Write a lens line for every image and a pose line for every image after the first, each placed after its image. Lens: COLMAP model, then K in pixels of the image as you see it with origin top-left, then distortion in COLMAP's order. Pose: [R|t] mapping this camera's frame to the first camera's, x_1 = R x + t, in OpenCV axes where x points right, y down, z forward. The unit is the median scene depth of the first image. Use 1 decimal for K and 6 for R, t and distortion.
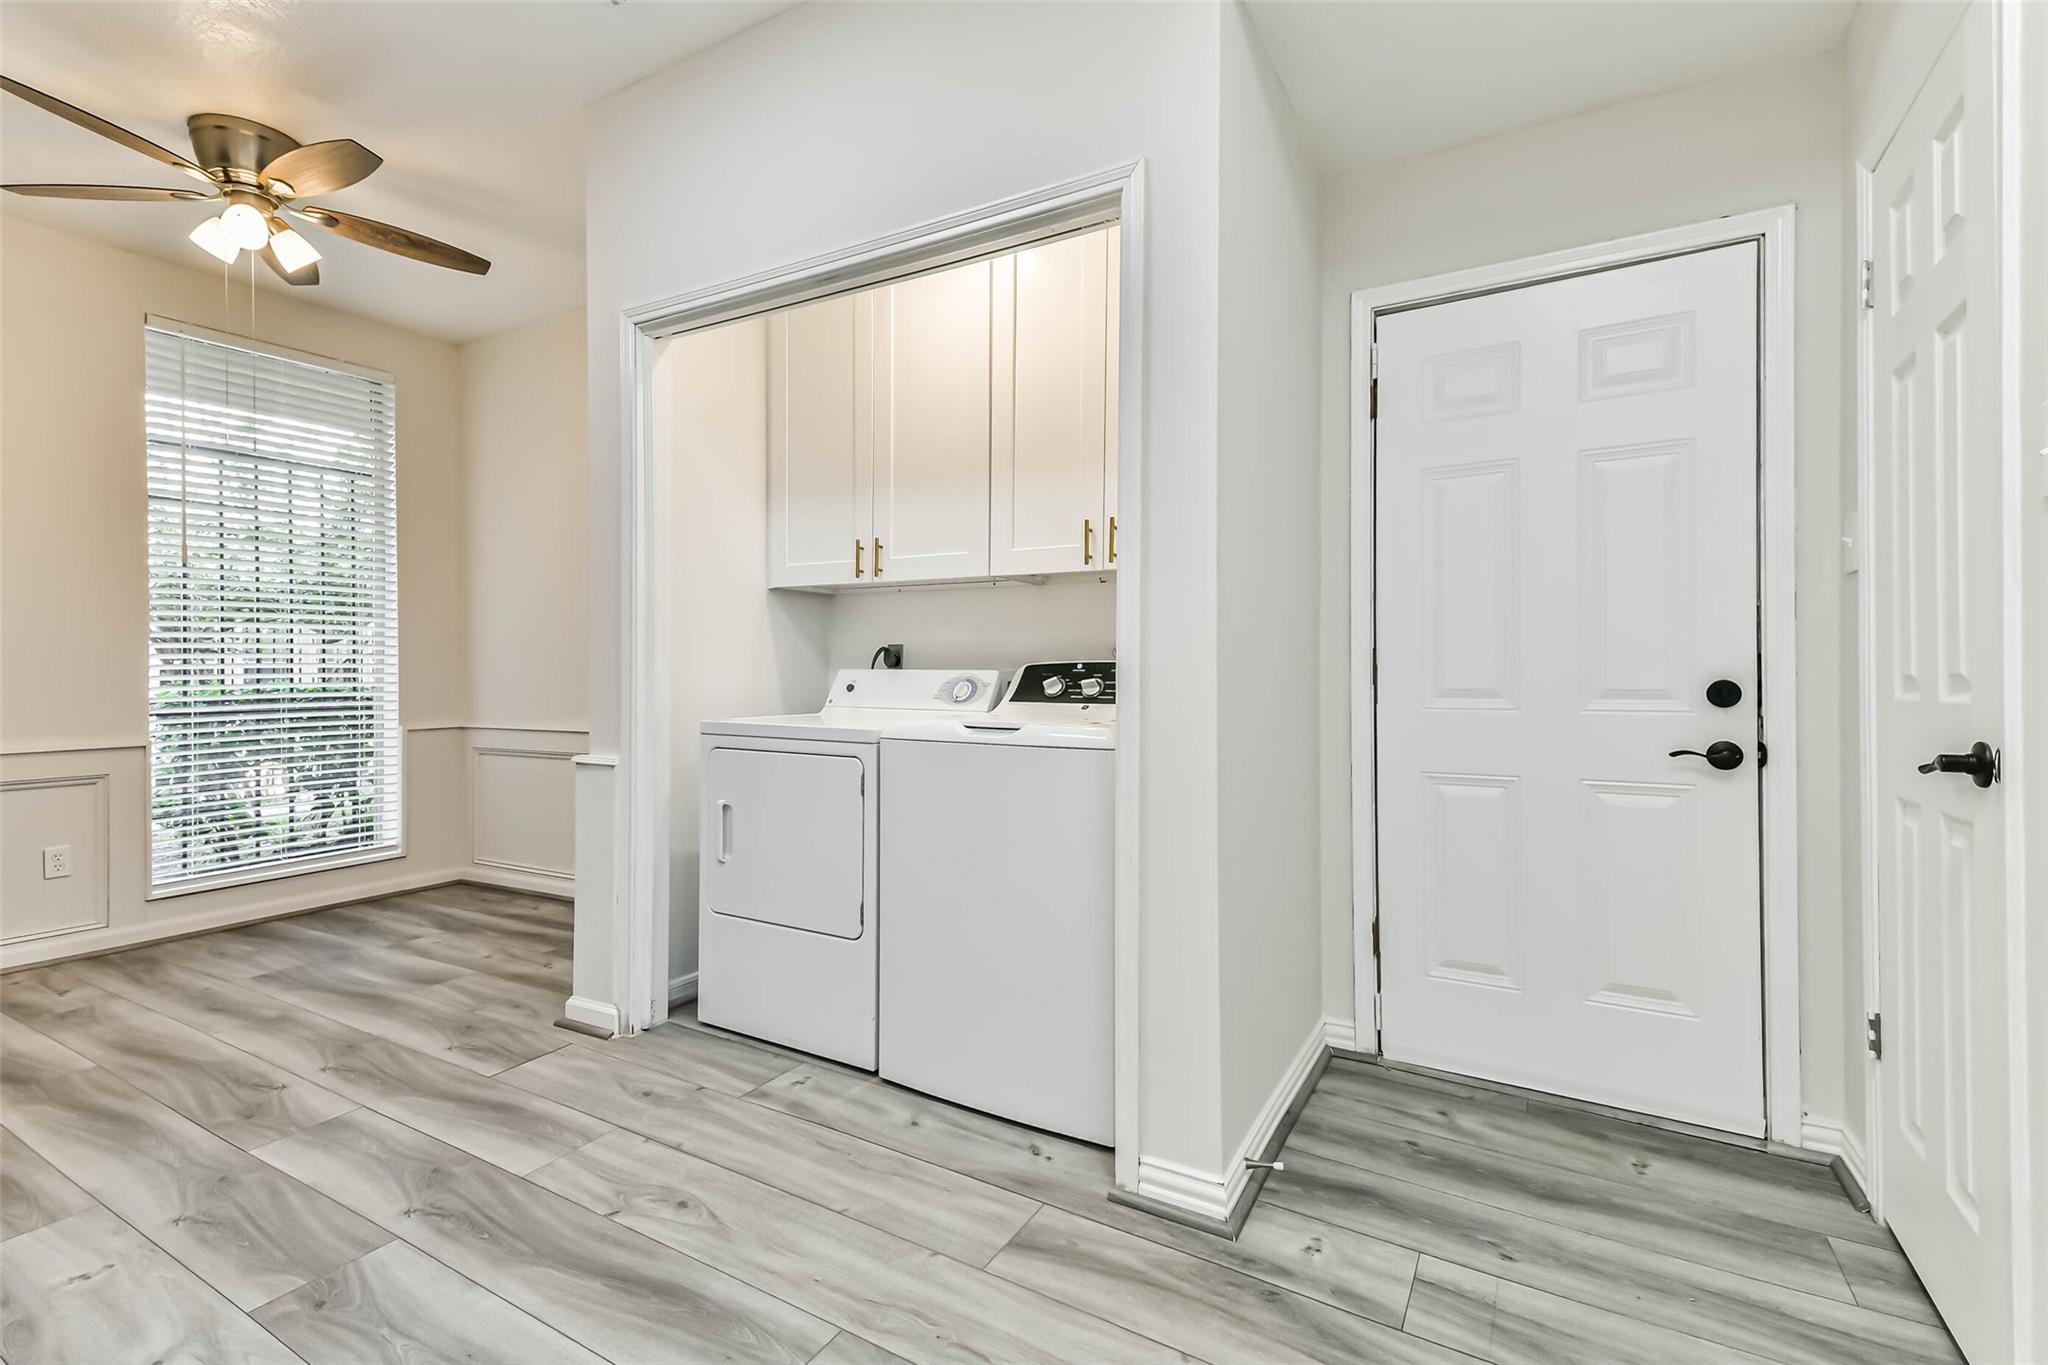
lens RADIAL K [[915.7, 0, 1018.0], [0, 915.7, 648.9], [0, 0, 1]] dist [0.027134, -0.005300]
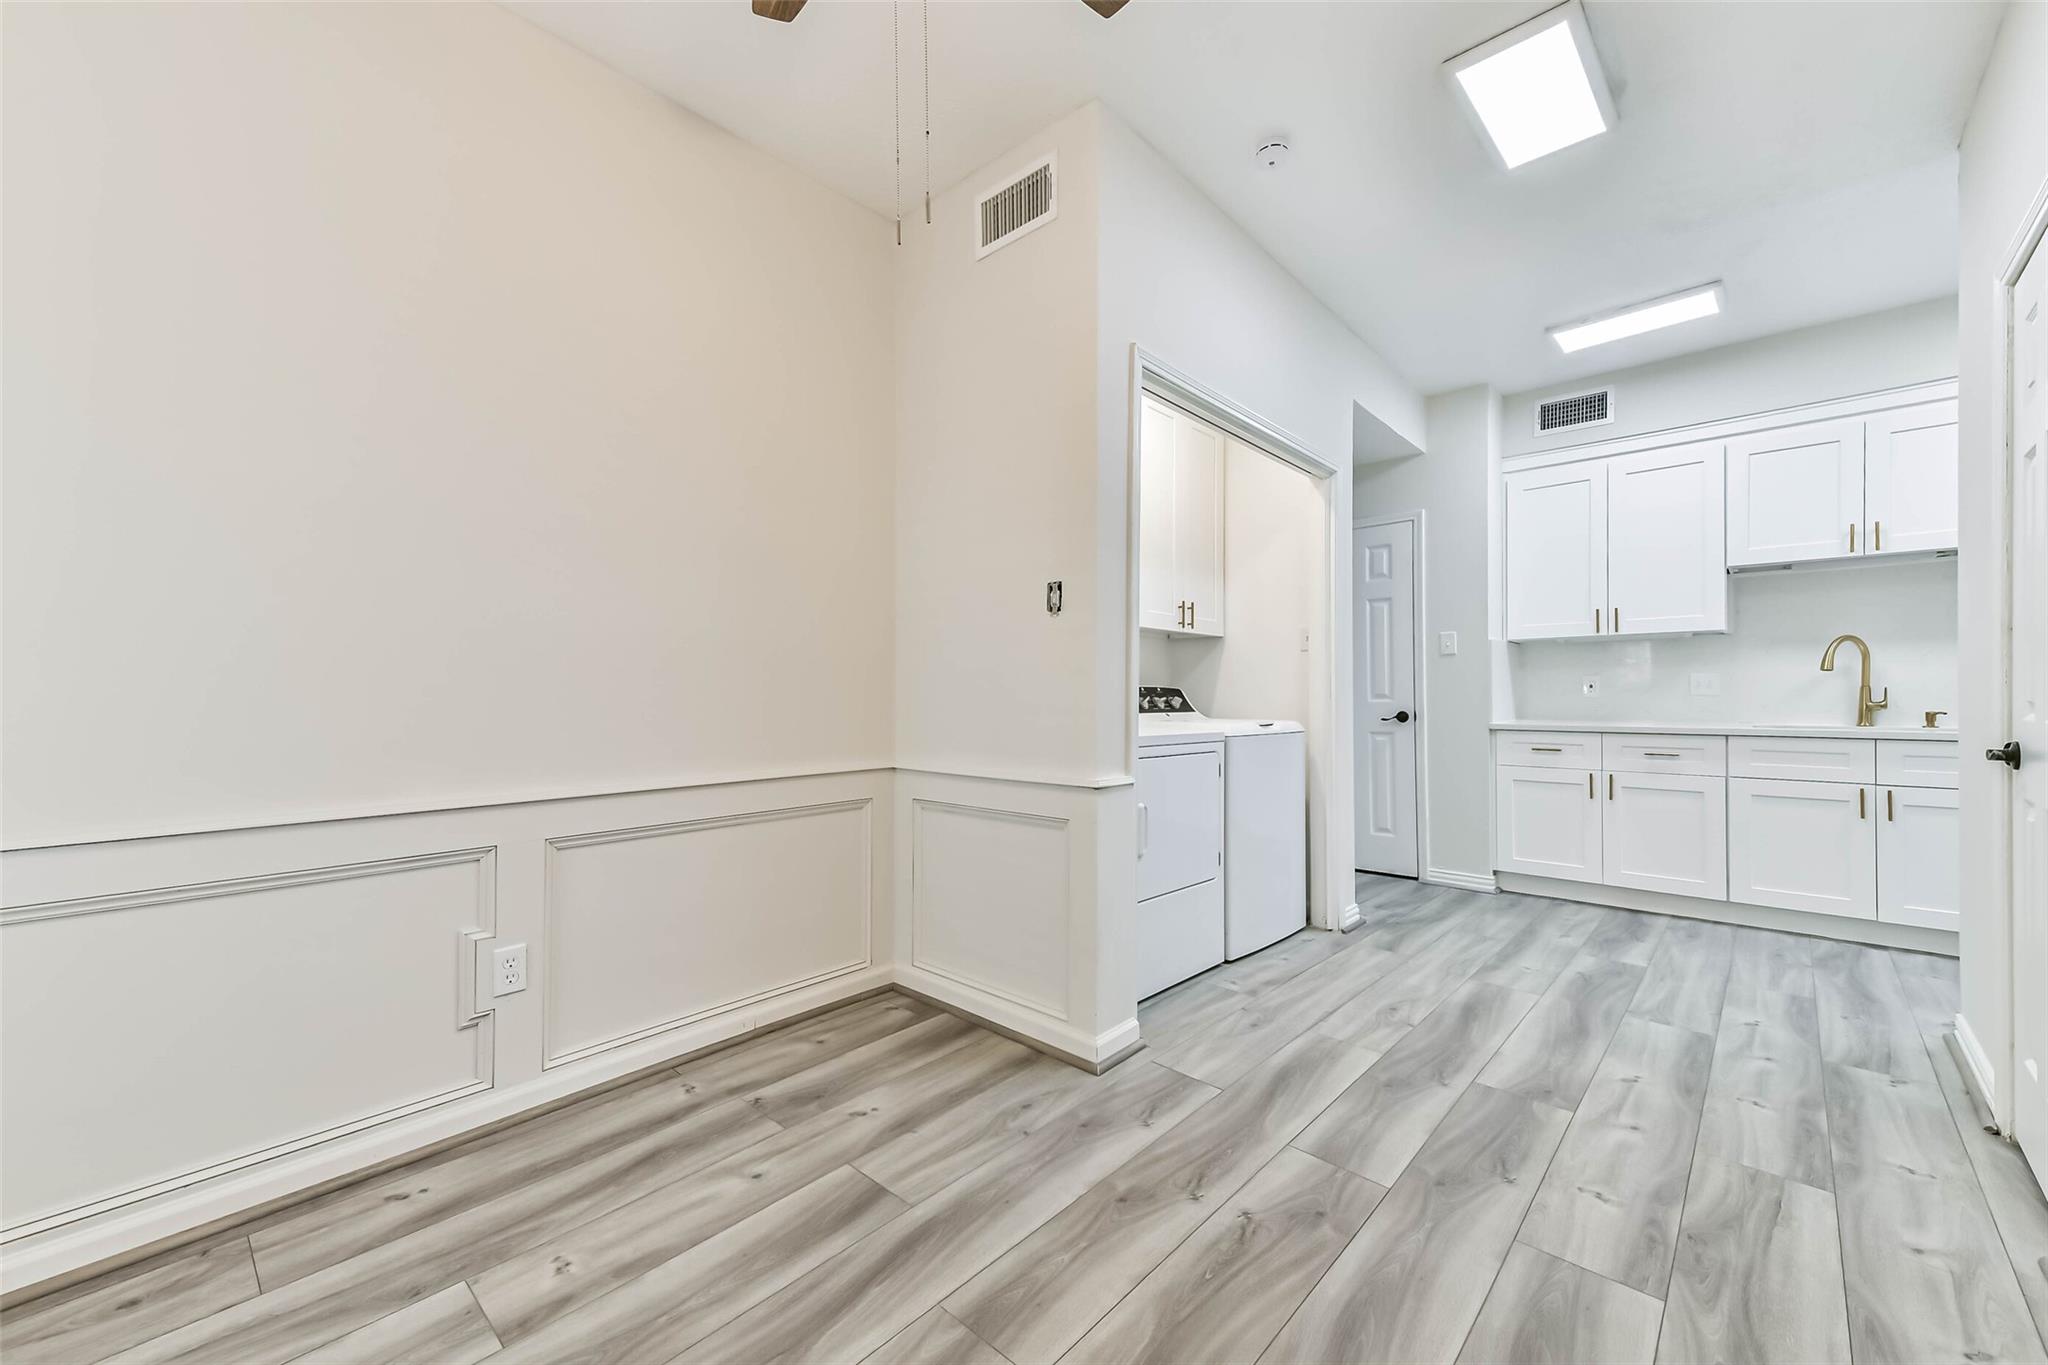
lens RADIAL K [[806.5, 0, 1030.1], [0, 806.5, 681.6], [0, 0, 1]] dist [0.023491, -0.003588]
pose [[0.208747, 0.016968, 0.977822, -1.379032], [-0.017870, 0.999749, -0.013533, 0.028829], [-0.977806, -0.014649, 0.208998, 0.951996]]
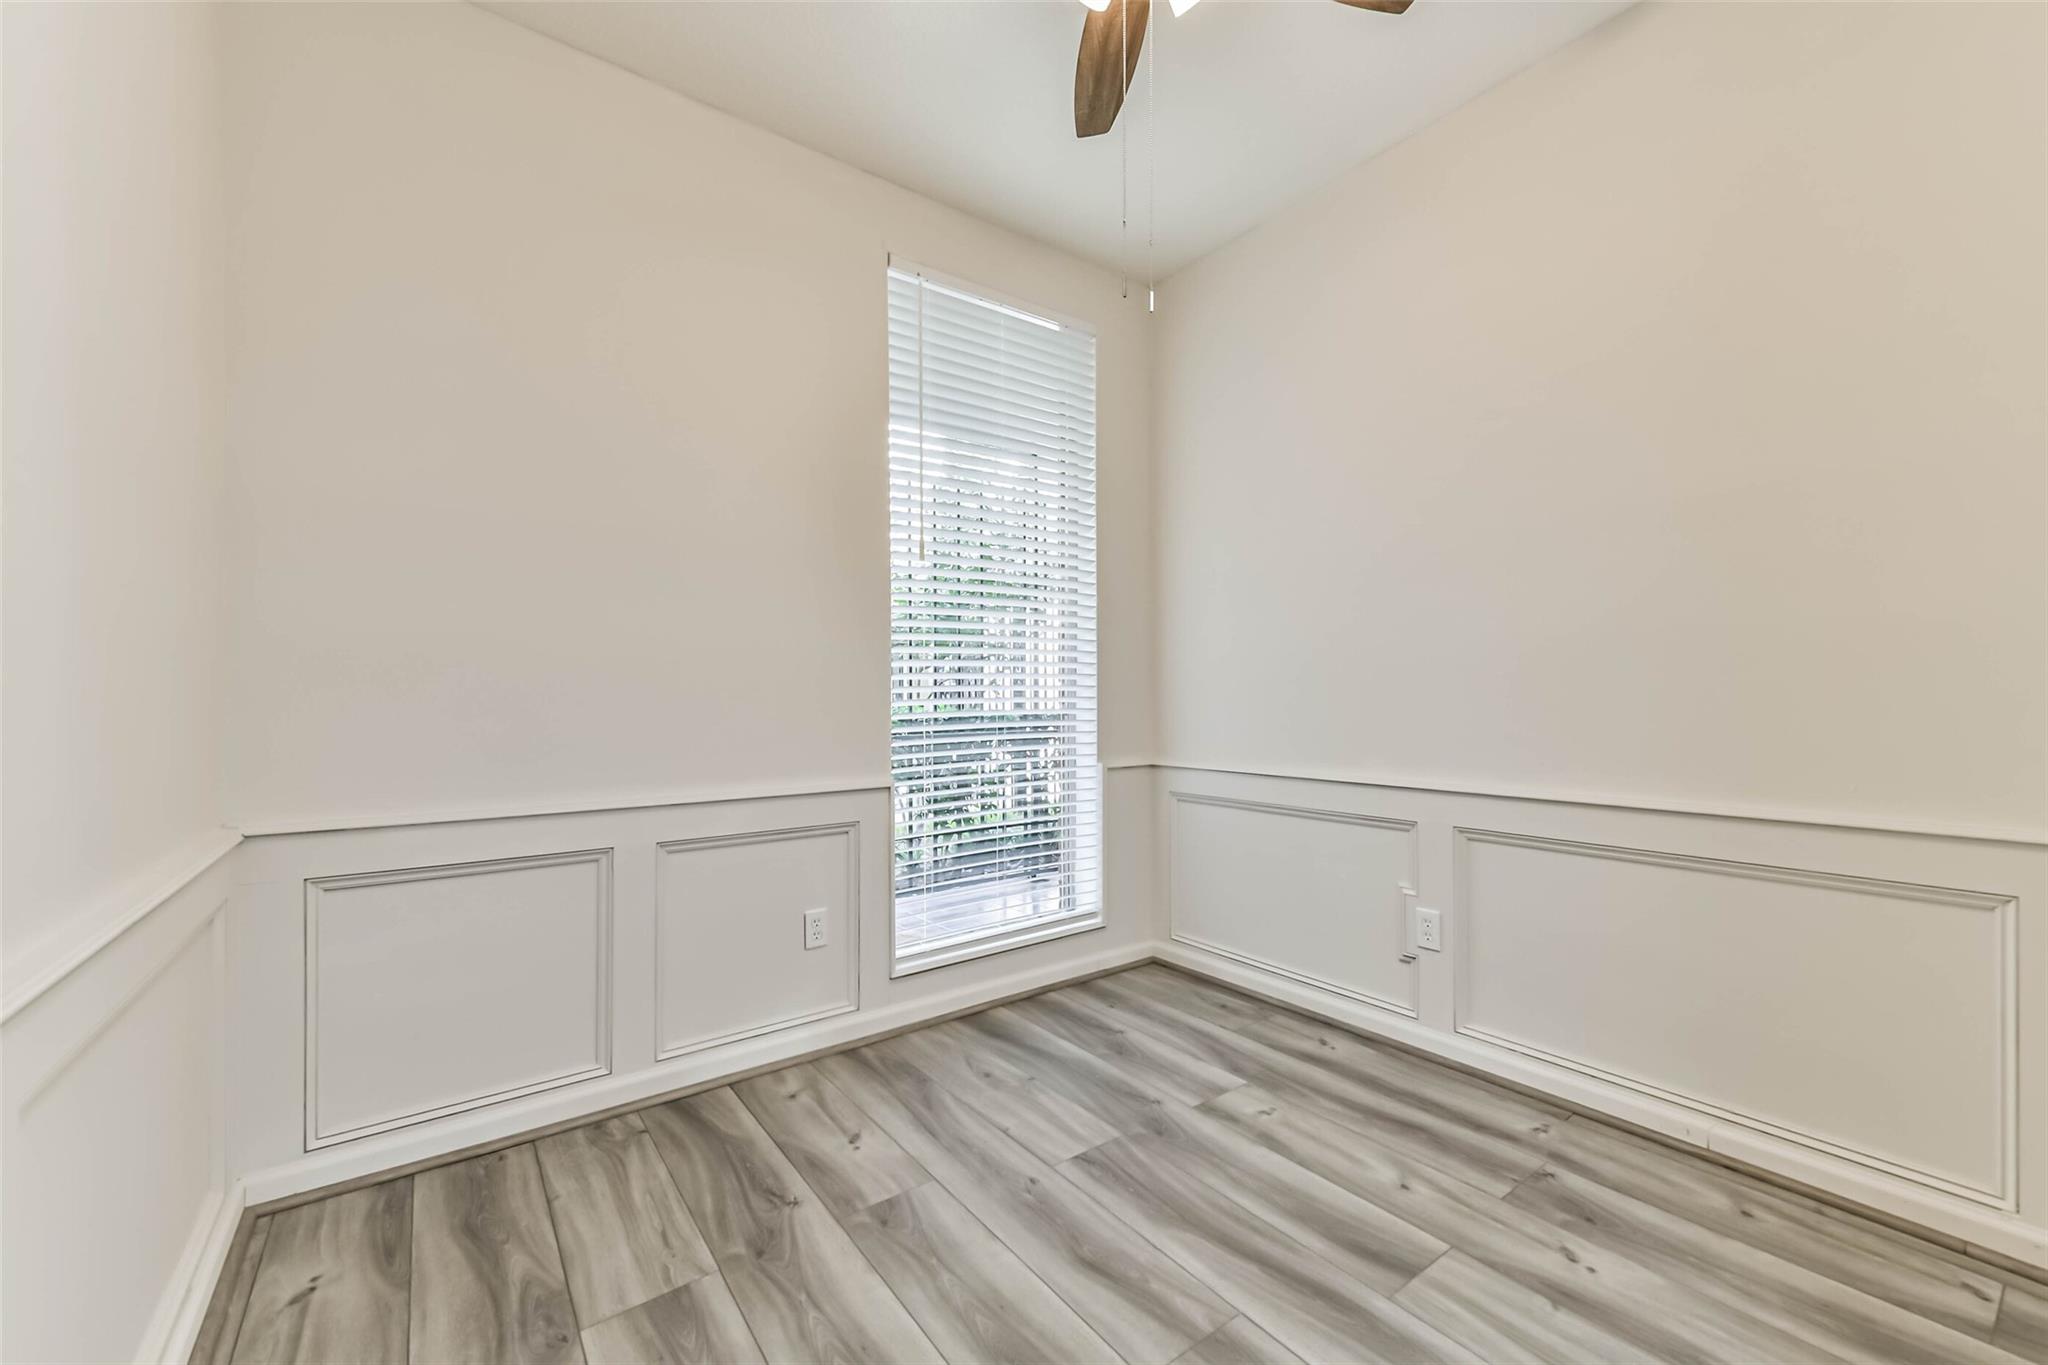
lens RADIAL K [[806.5, 0, 1017.0], [0, 806.5, 697.0], [0, 0, 1]] dist [0.023491, -0.003588]
pose [[0.915609, 0.002997, -0.402060, -0.776501], [0.007129, 0.999694, 0.023686, 0.014900], [0.402008, -0.024554, 0.915307, 0.576342]]
